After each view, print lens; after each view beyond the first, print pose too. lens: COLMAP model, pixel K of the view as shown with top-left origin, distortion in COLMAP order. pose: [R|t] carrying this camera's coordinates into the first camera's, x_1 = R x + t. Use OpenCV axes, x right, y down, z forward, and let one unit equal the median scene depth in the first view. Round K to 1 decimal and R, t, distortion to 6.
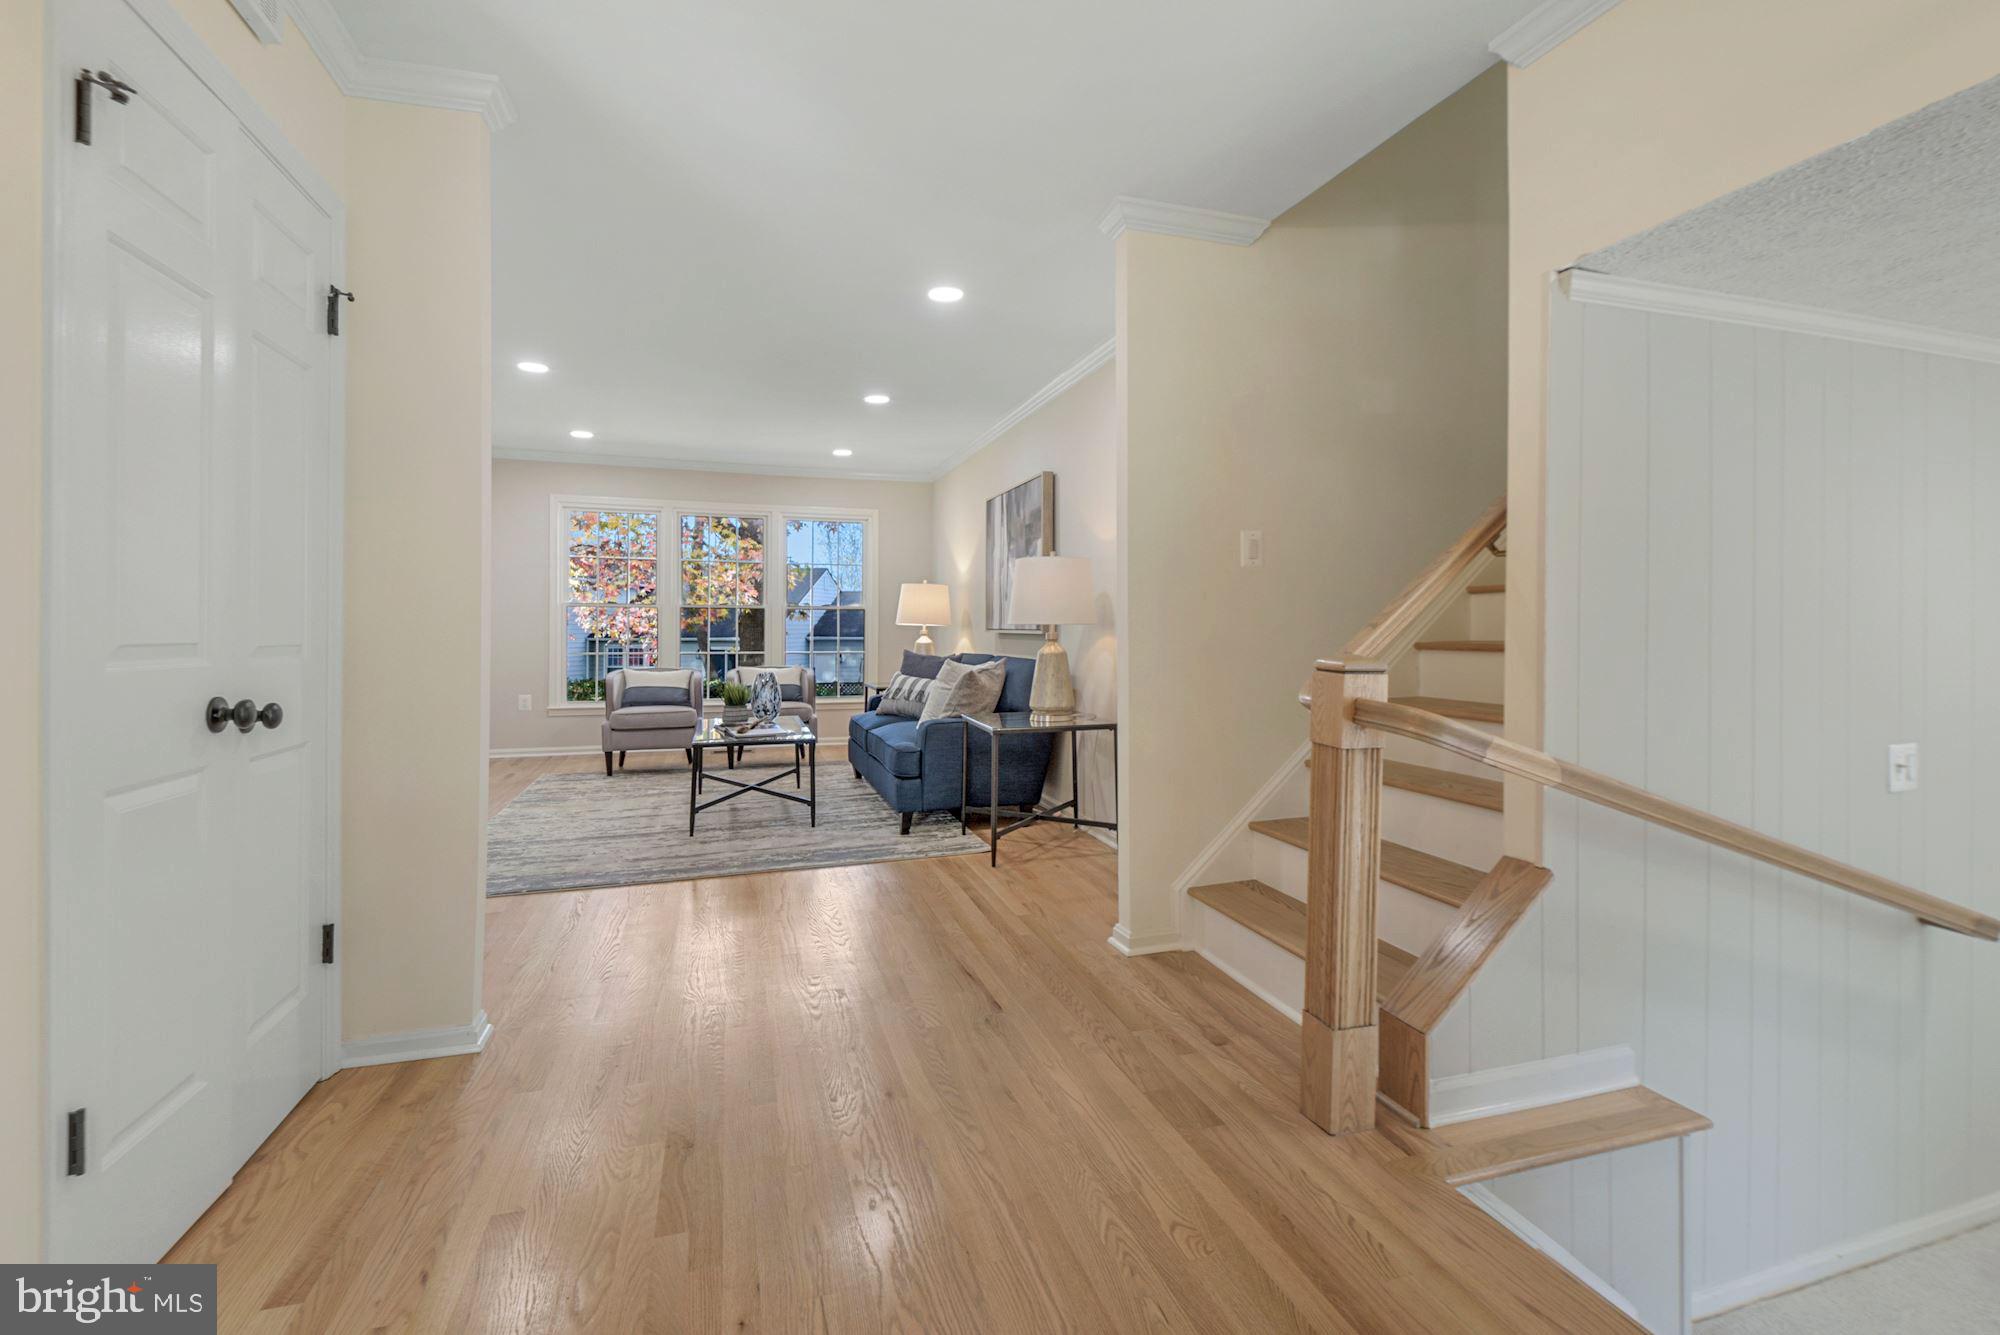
lens RADIAL K [[924.8, 0, 1017.0], [0, 924.8, 649.6], [0, 0, 1]] dist [0.043999, -0.028000]
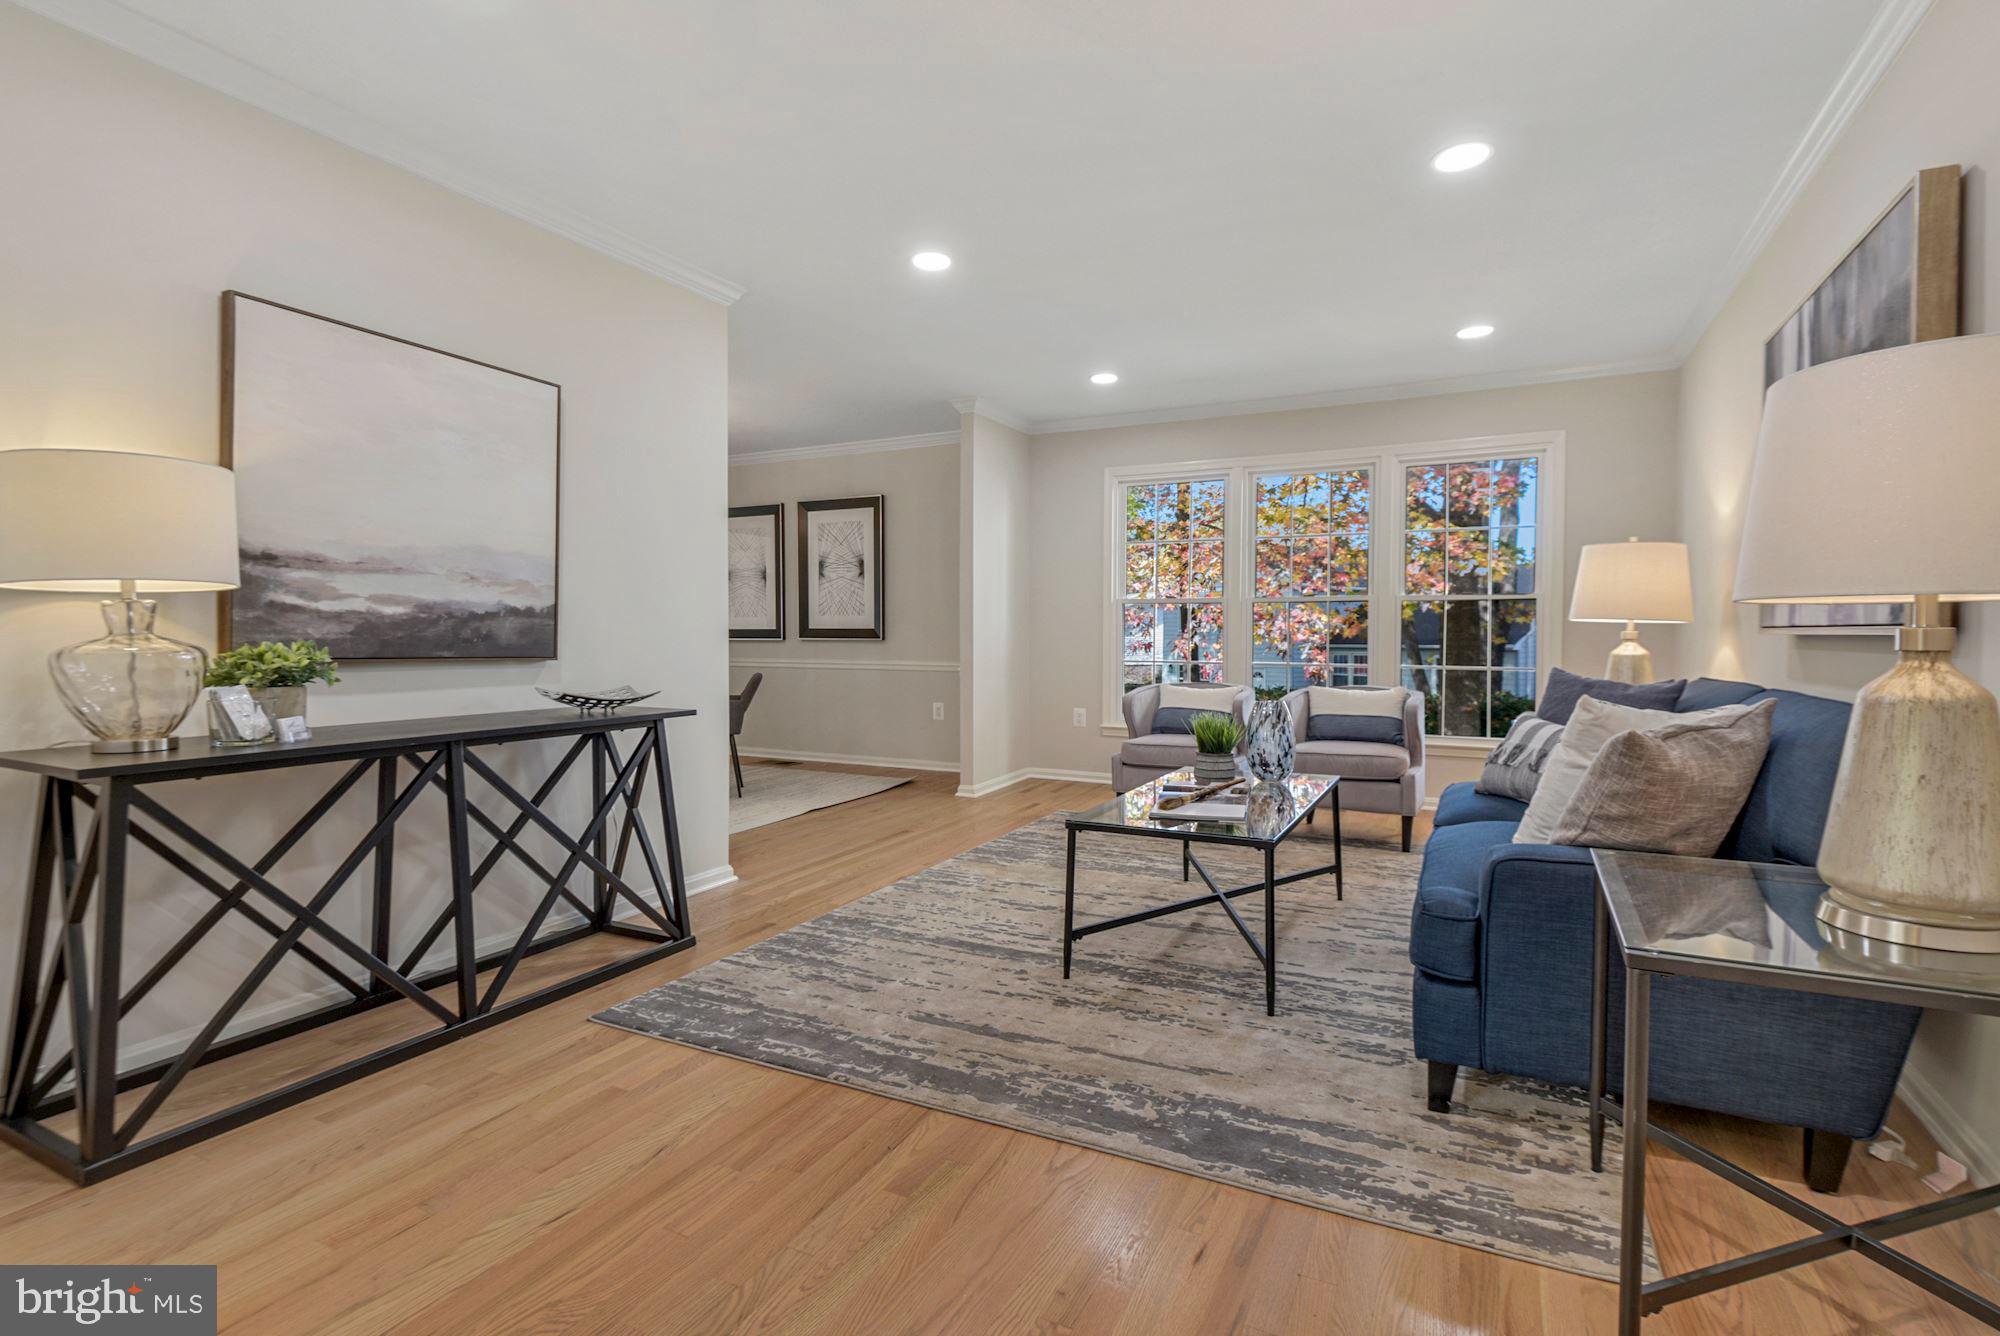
lens RADIAL K [[924.8, 0, 1017.0], [0, 924.8, 650.1], [0, 0, 1]] dist [0.043999, -0.028000]
pose [[0.714312, 0.011543, -0.699733, 0.028999], [-0.015866, 0.999874, 0.000298, -0.005020], [0.699648, 0.010889, 0.714405, 0.421366]]
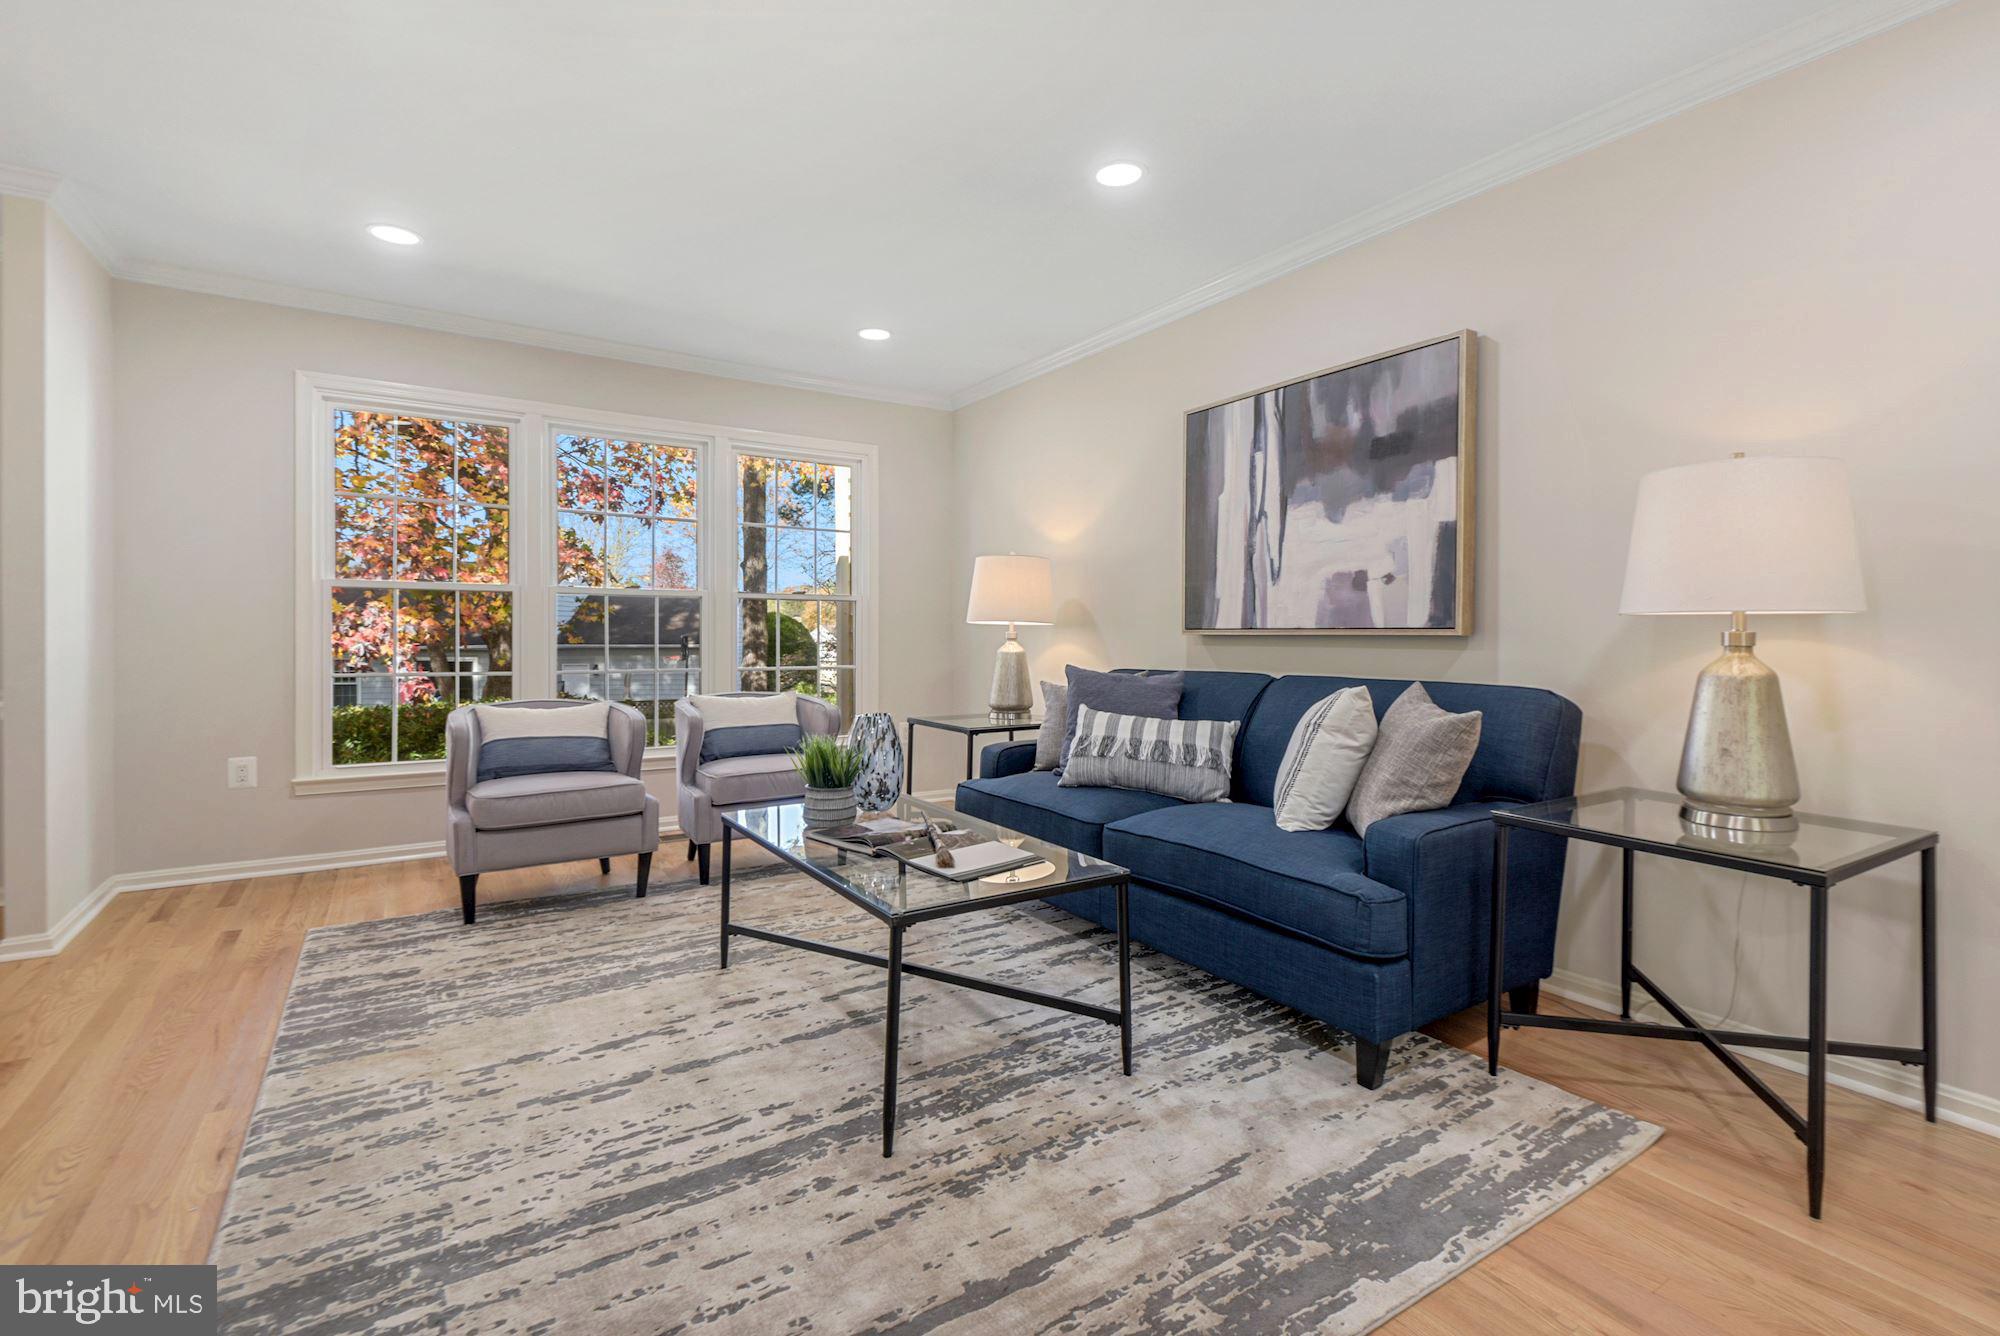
lens RADIAL K [[924.8, 0, 1017.0], [0, 924.8, 650.1], [0, 0, 1]] dist [0.043999, -0.028000]
pose [[0.964520, -0.005193, 0.263959, -0.299115], [0.006578, 0.999969, -0.004362, -0.006775], [-0.263928, 0.005943, 0.964524, 0.459702]]
